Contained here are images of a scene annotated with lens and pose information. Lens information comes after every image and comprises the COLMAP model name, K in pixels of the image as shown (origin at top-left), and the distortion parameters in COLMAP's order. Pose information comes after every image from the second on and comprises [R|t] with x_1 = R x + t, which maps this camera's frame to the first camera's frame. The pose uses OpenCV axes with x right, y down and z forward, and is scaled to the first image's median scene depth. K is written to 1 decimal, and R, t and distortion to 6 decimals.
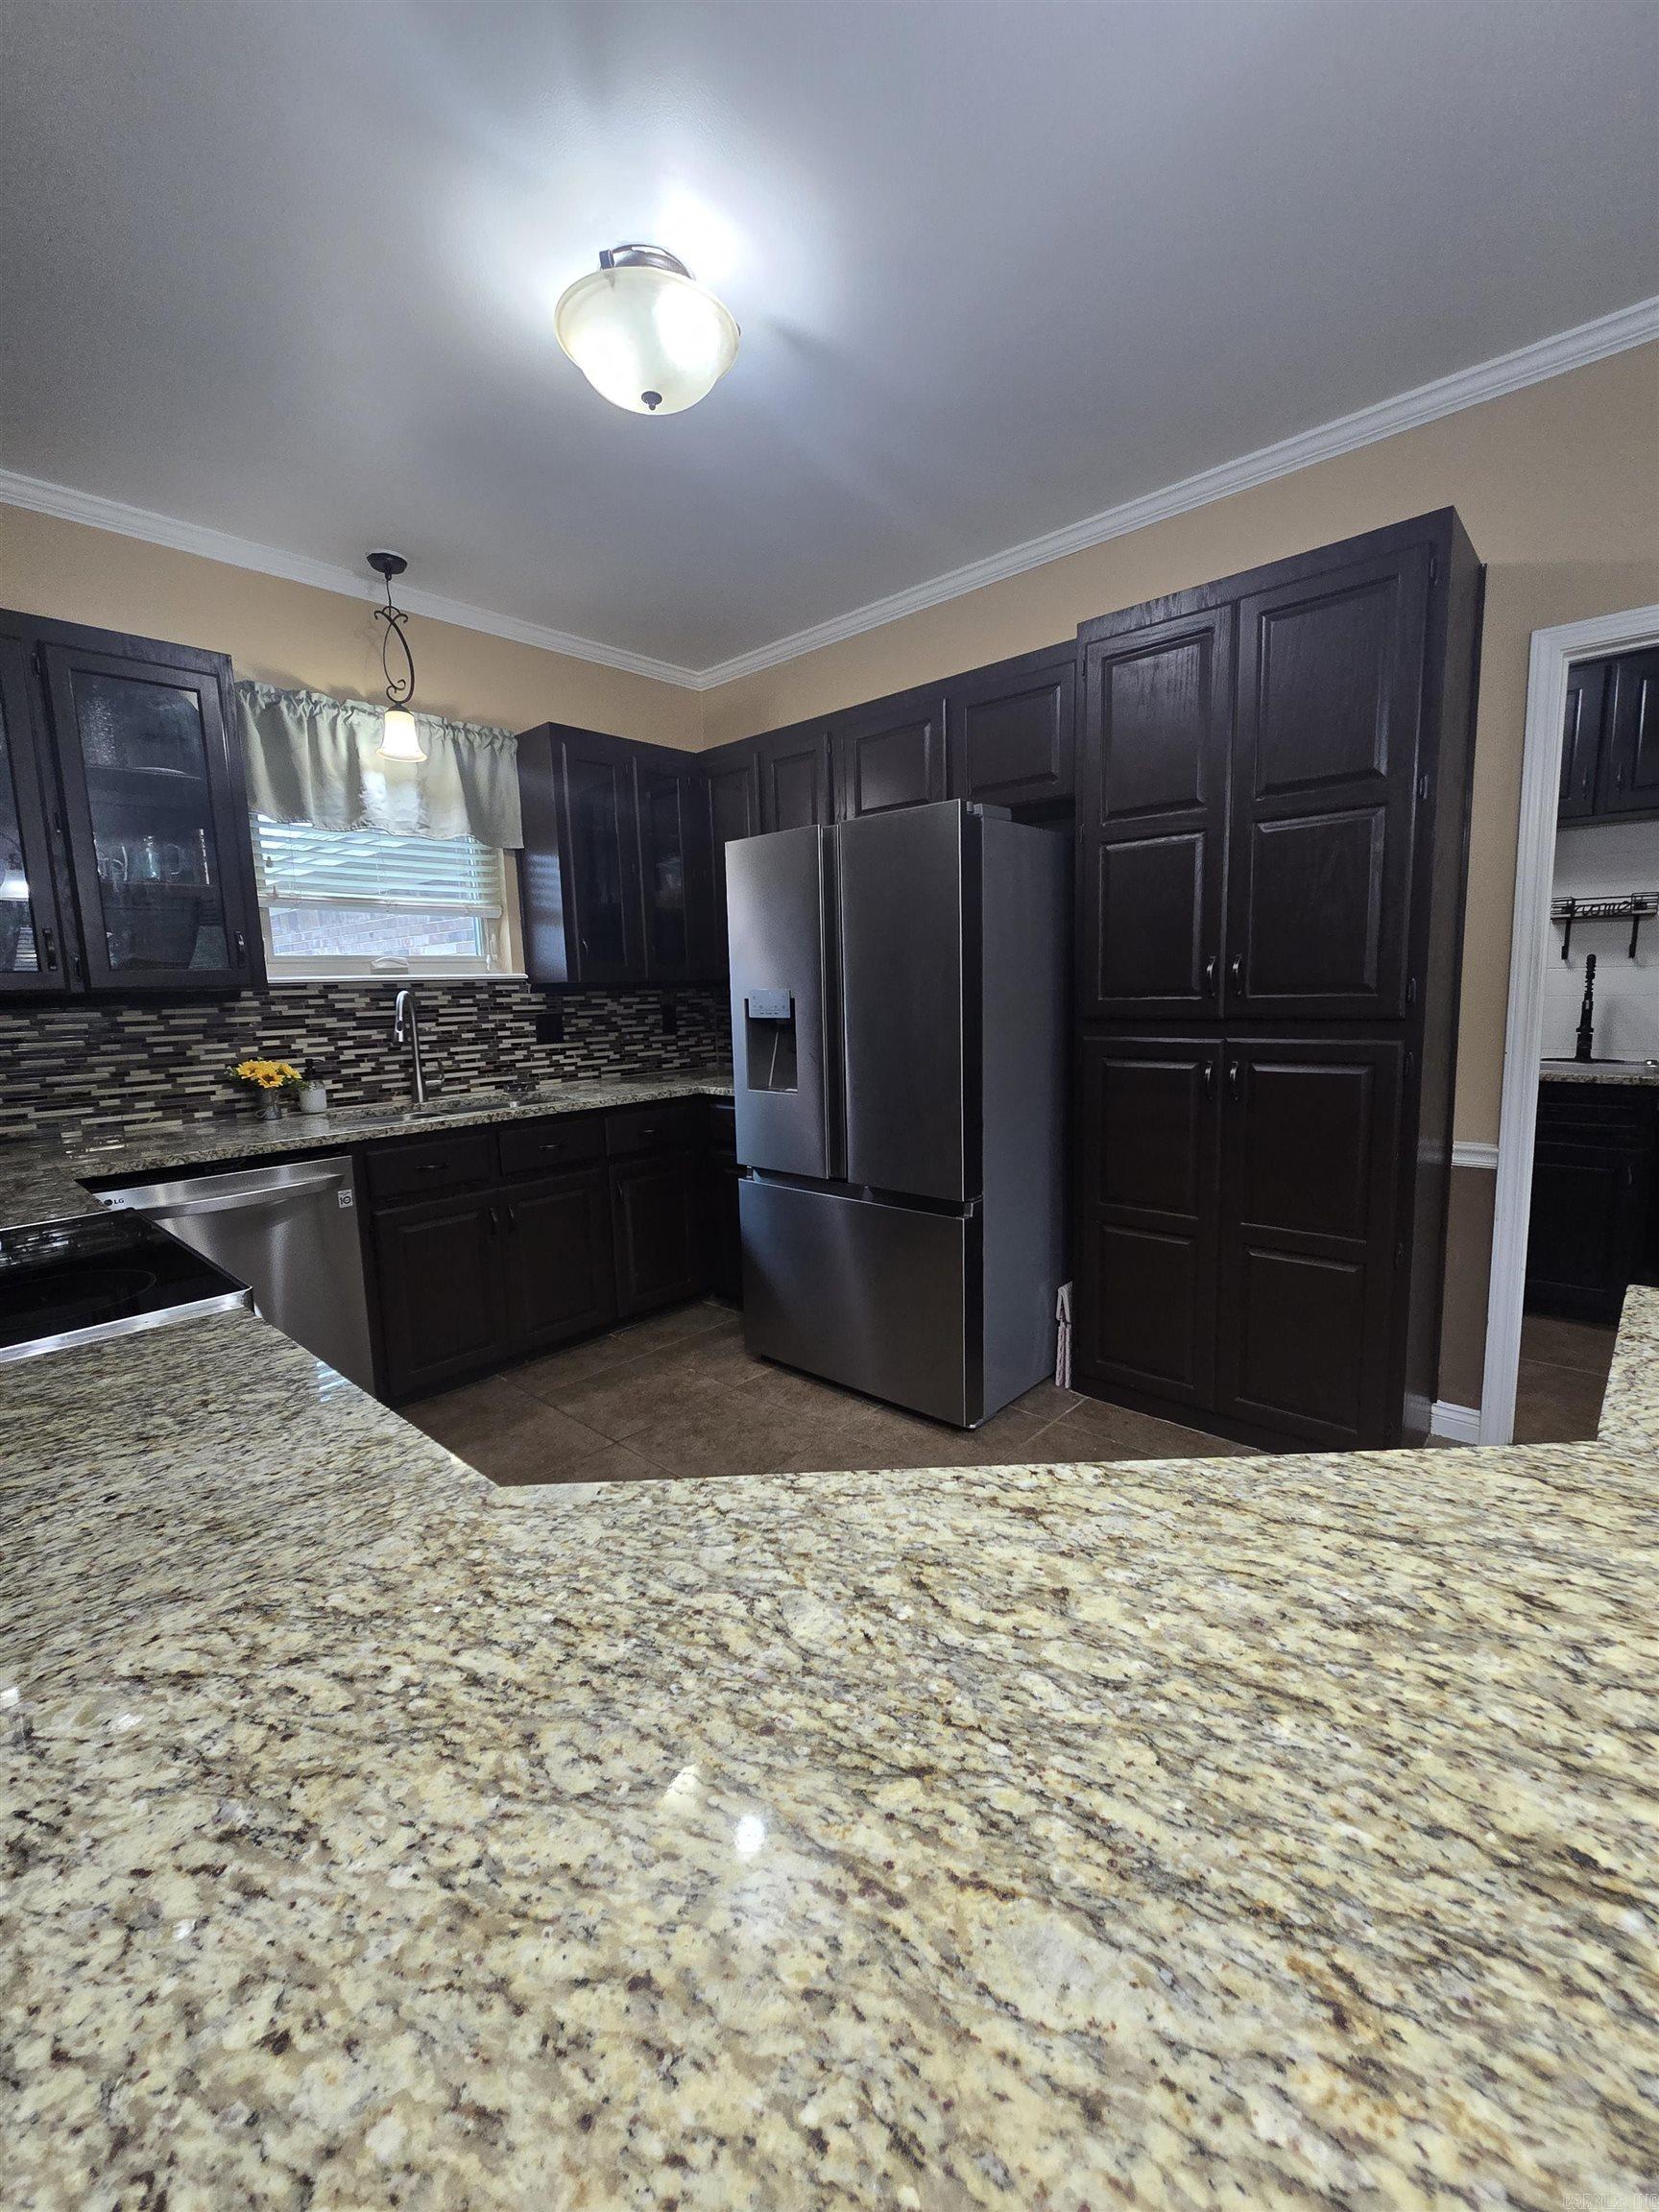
lens RADIAL K [[899.9, 0, 829.5], [0, 899.9, 1106.0], [0, 0, 1]] dist [-0.005764, -0.000054]
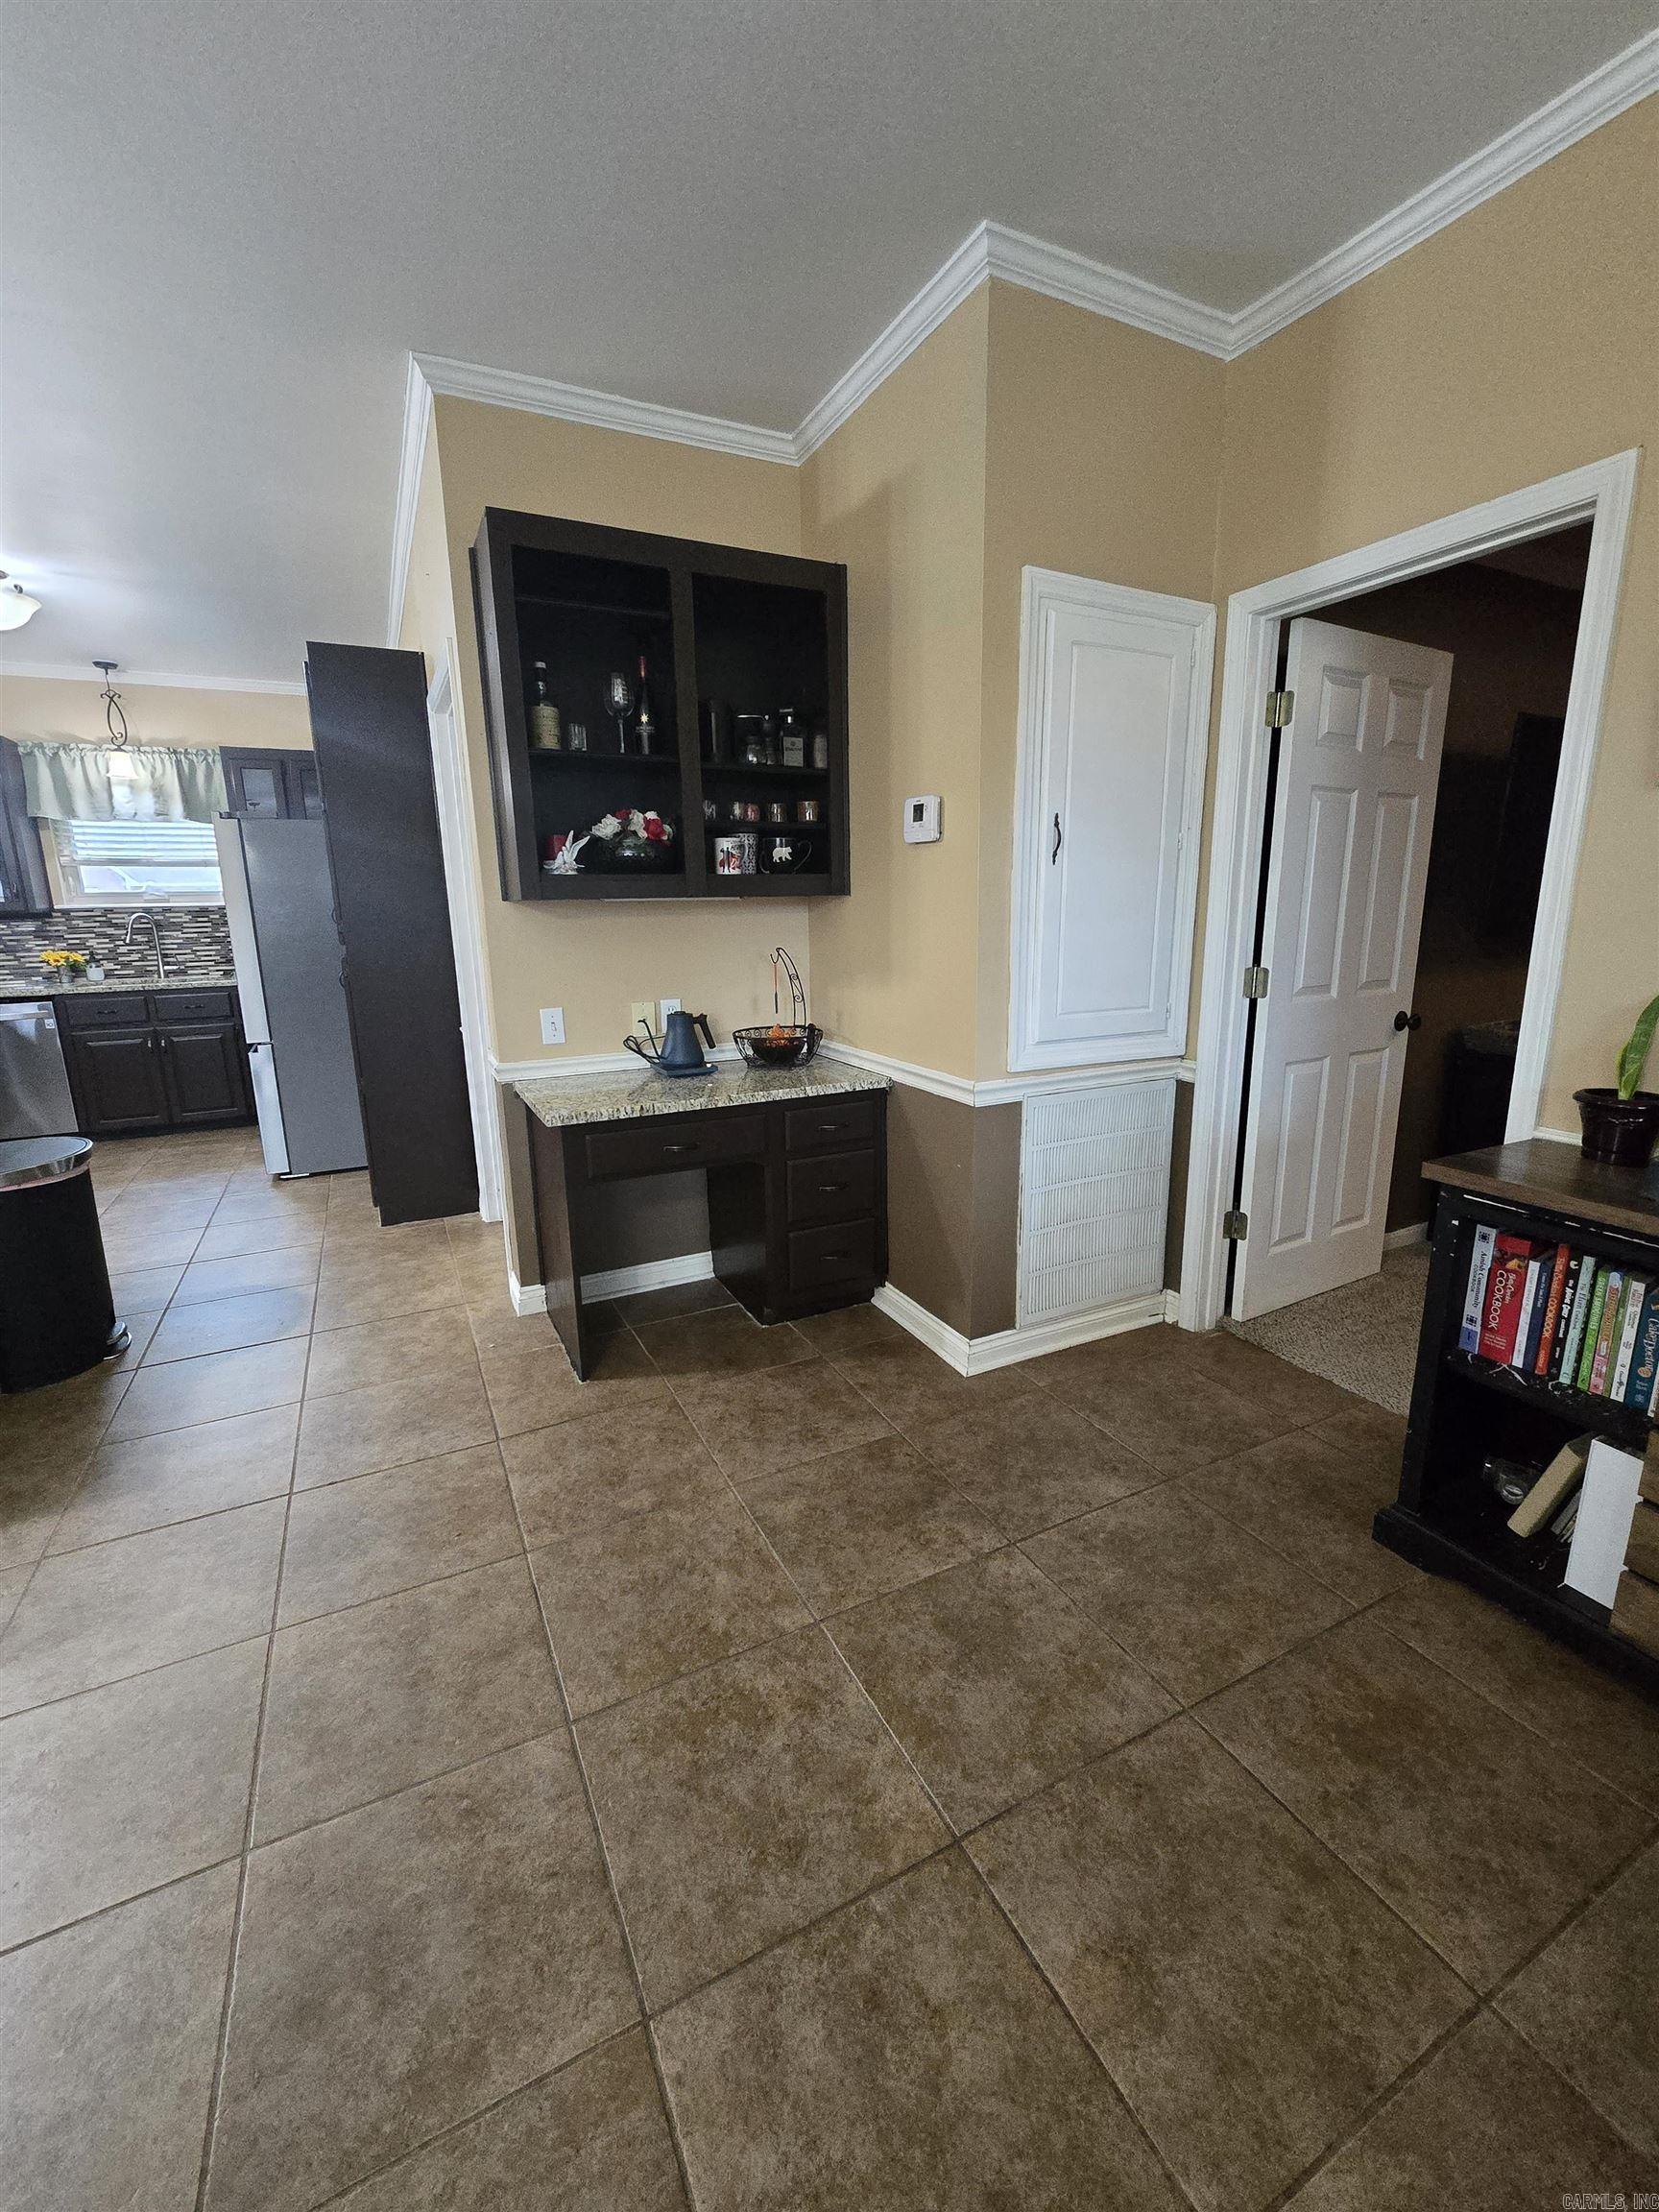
lens RADIAL K [[893.8, 0, 829.5], [0, 893.8, 1106.0], [0, 0, 1]] dist [-0.006216, -0.000062]
pose [[0.938654, 0.090729, -0.332713, 1.439431], [-0.057524, 0.992447, 0.108348, -0.021473], [0.340030, -0.082562, 0.936783, -0.204779]]
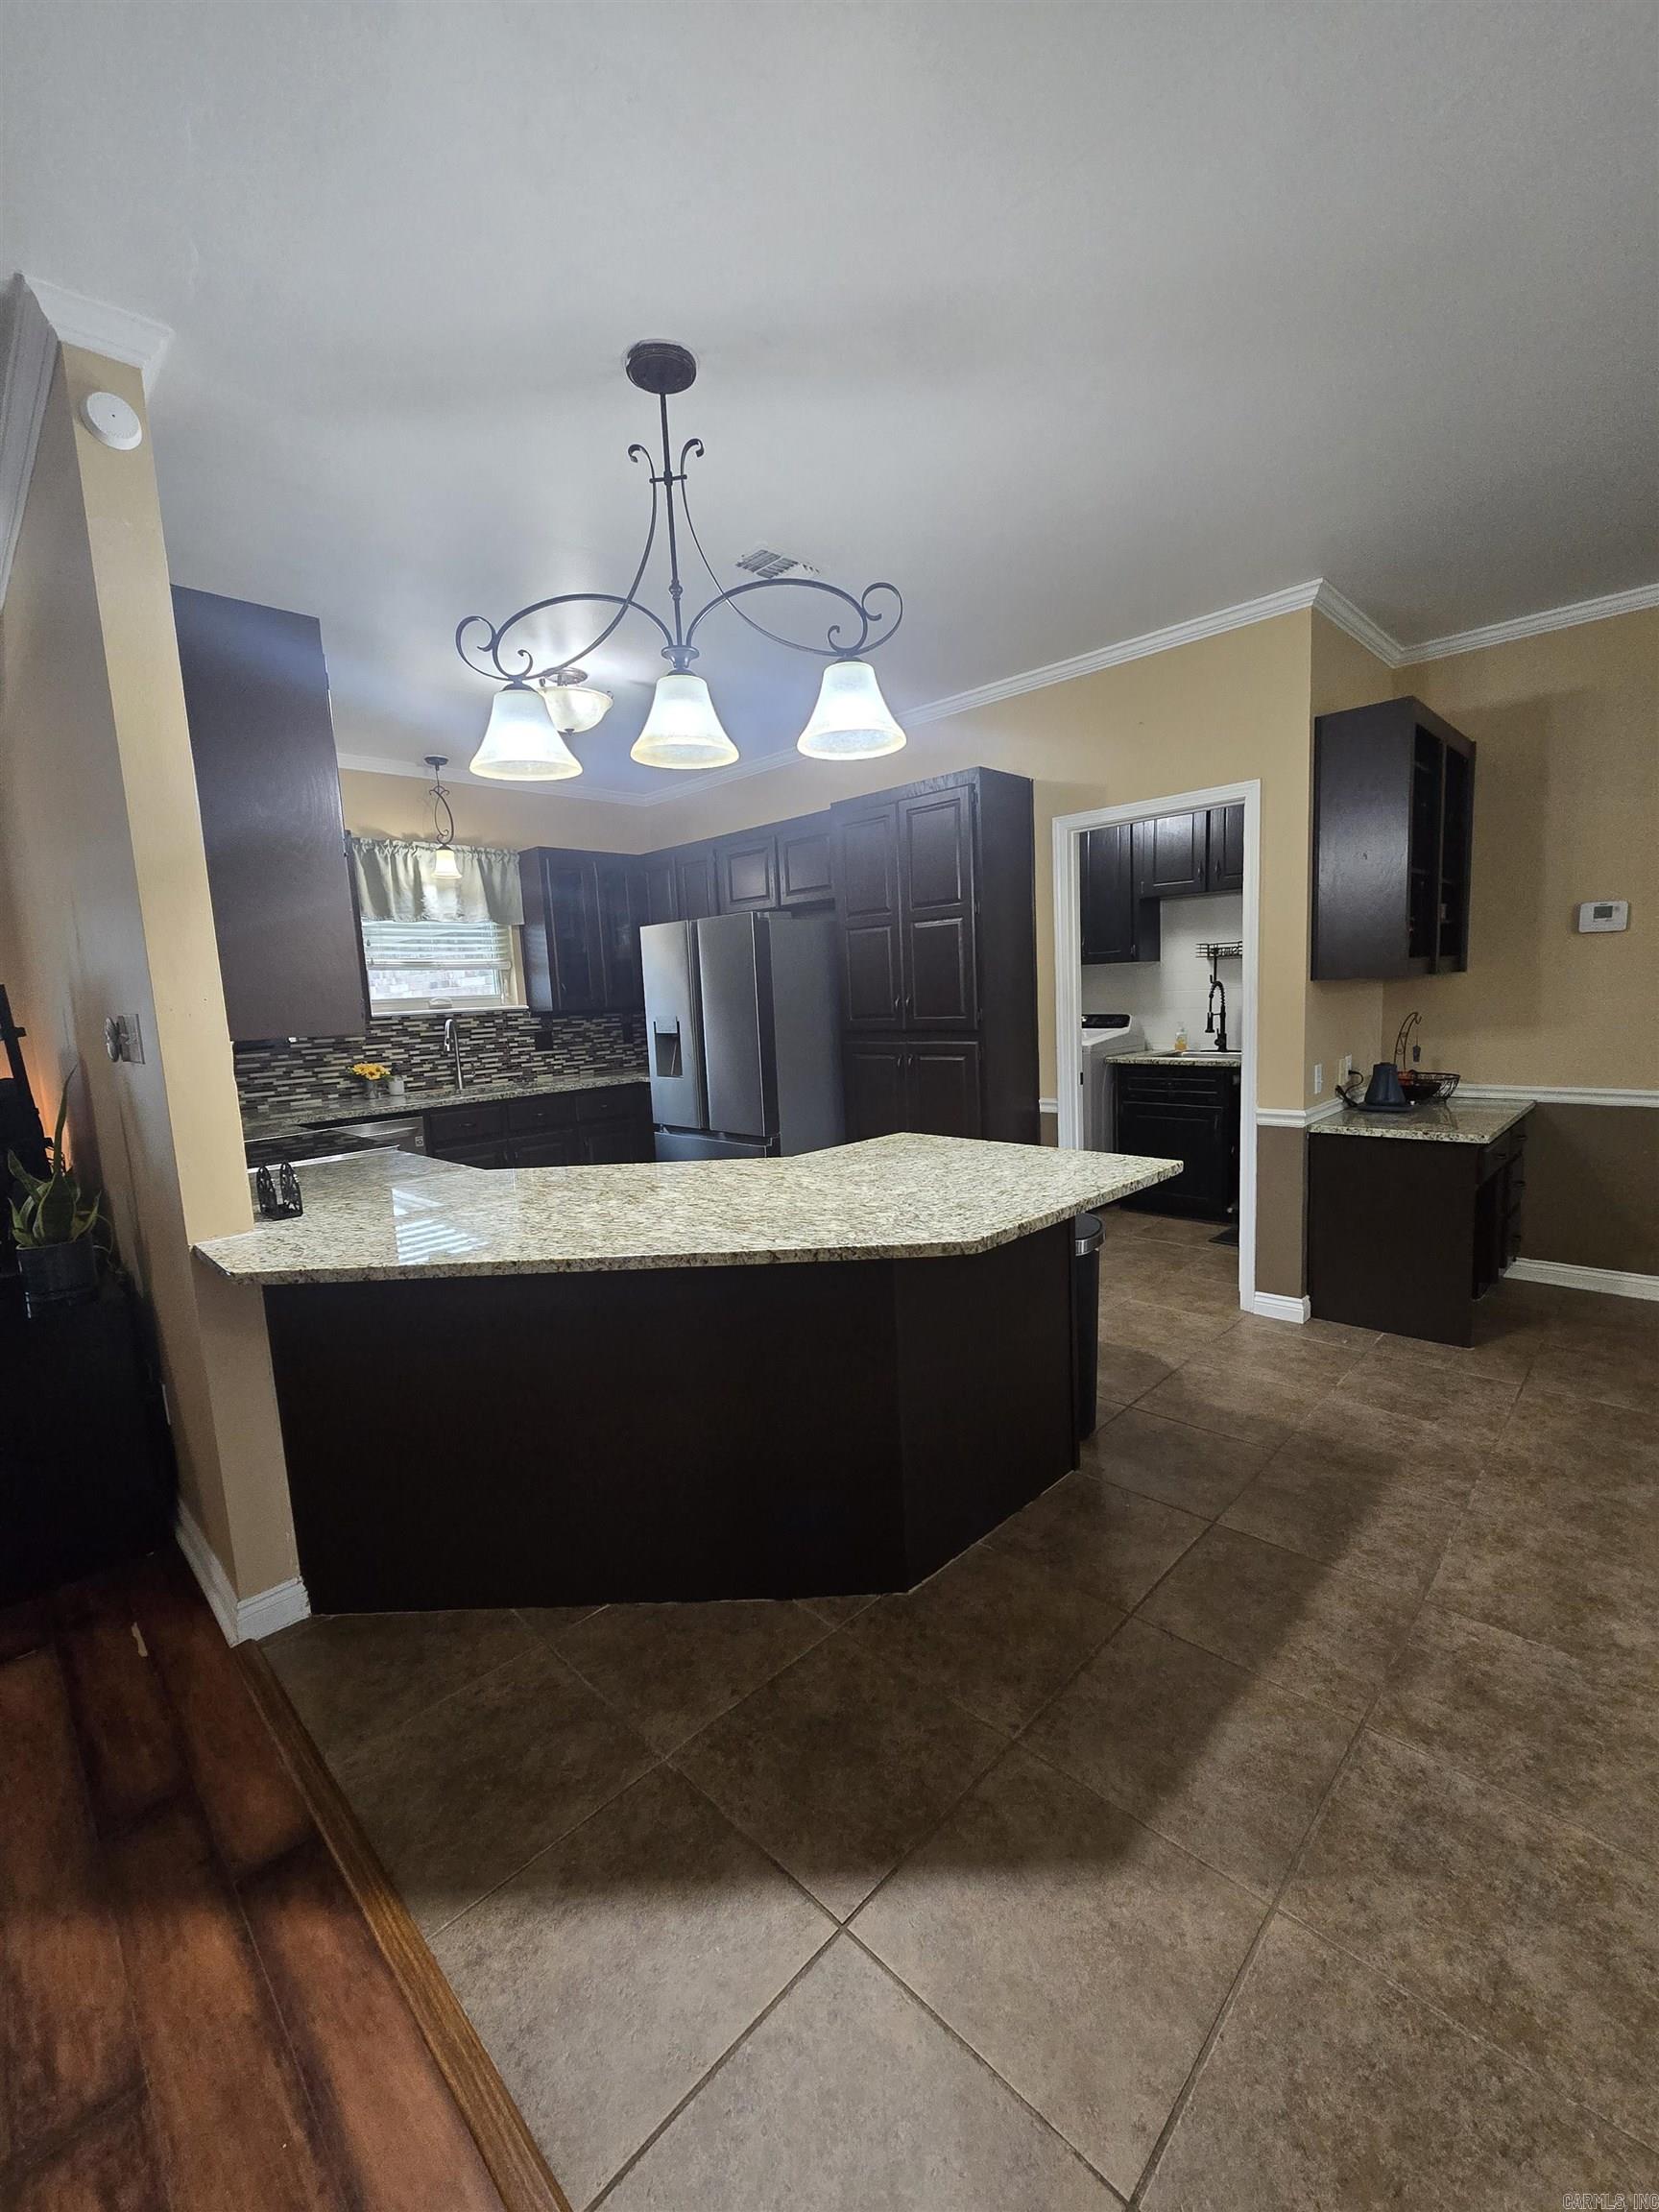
lens RADIAL K [[900.7, 0, 829.5], [0, 900.7, 1106.0], [0, 0, 1]] dist [0.000268, 0.000202]
pose [[0.999385, -0.013118, -0.032515, 0.266318], [0.012982, 0.999906, -0.004391, 0.044501], [0.032569, 0.003966, 0.999462, -0.612249]]
